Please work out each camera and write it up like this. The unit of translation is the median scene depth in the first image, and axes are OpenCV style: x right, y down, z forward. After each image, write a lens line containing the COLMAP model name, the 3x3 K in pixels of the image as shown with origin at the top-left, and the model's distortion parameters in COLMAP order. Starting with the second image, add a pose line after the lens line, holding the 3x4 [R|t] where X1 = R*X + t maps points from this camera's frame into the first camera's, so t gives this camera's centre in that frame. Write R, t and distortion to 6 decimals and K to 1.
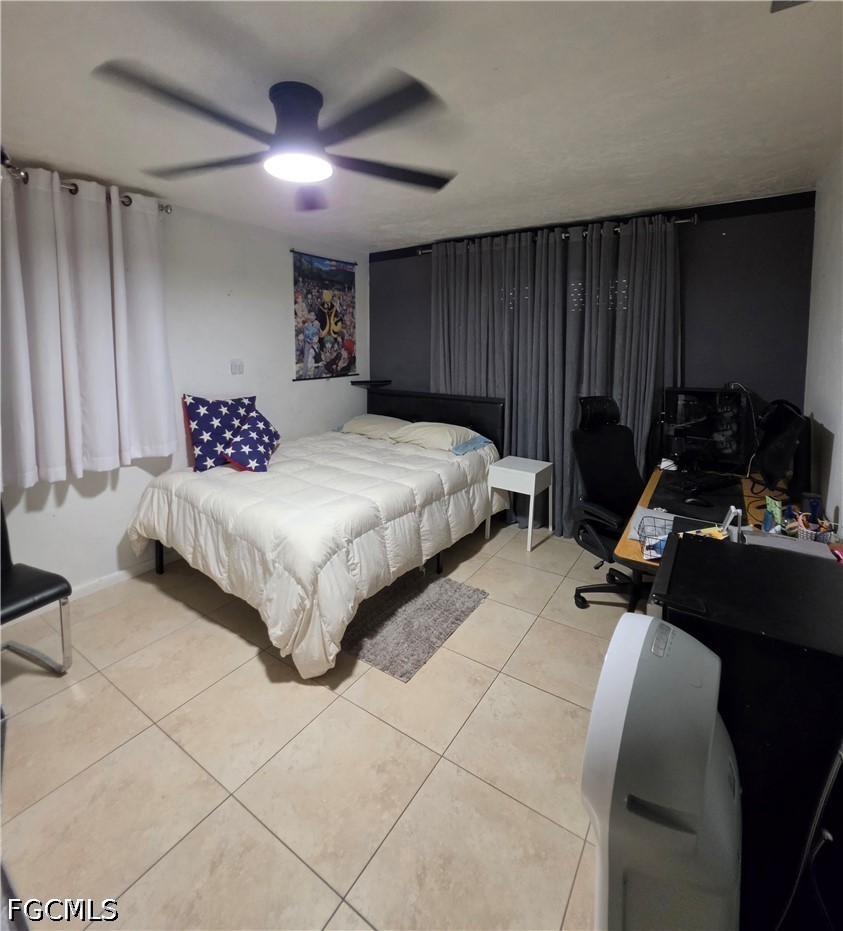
lens RADIAL K [[450.2, 0, 422.4], [0, 450.2, 377.3], [0, 0, 1]] dist [-0.002033, -0.000367]
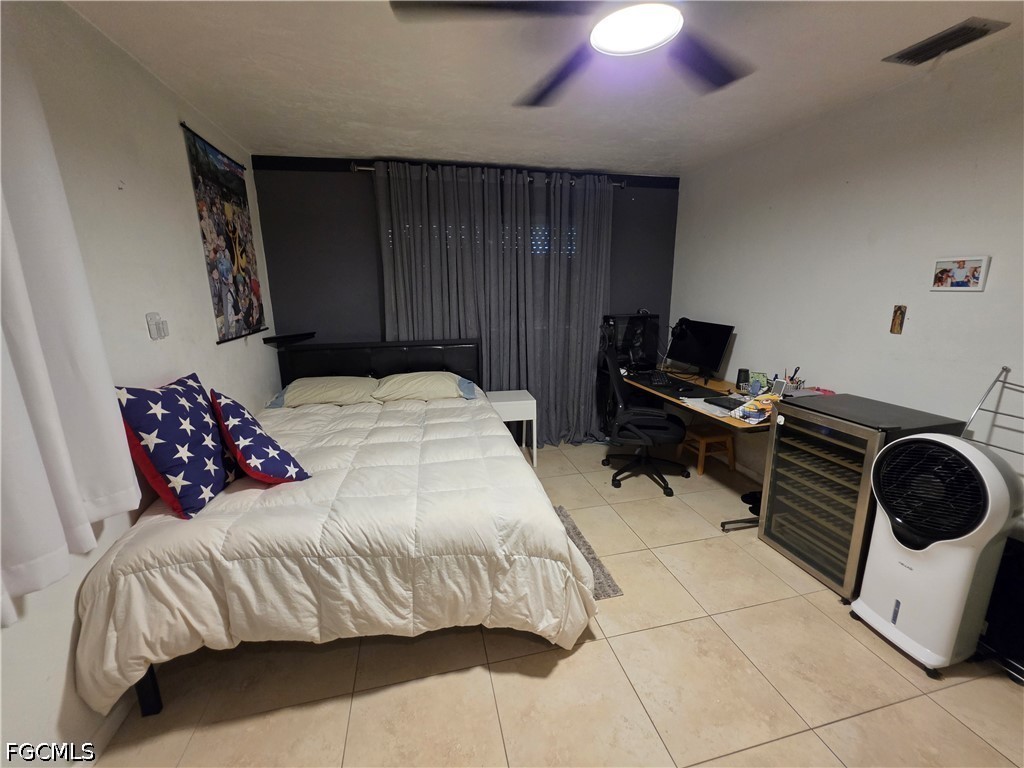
lens RADIAL K [[418.2, 0, 512.0], [0, 418.2, 384.0], [0, 0, 1]] dist [-0.001652, 0.001243]
pose [[0.679770, -0.175398, 0.712144, -0.452893], [0.067339, 0.981808, 0.177537, -0.014396], [-0.730328, -0.072729, 0.679214, 0.285542]]
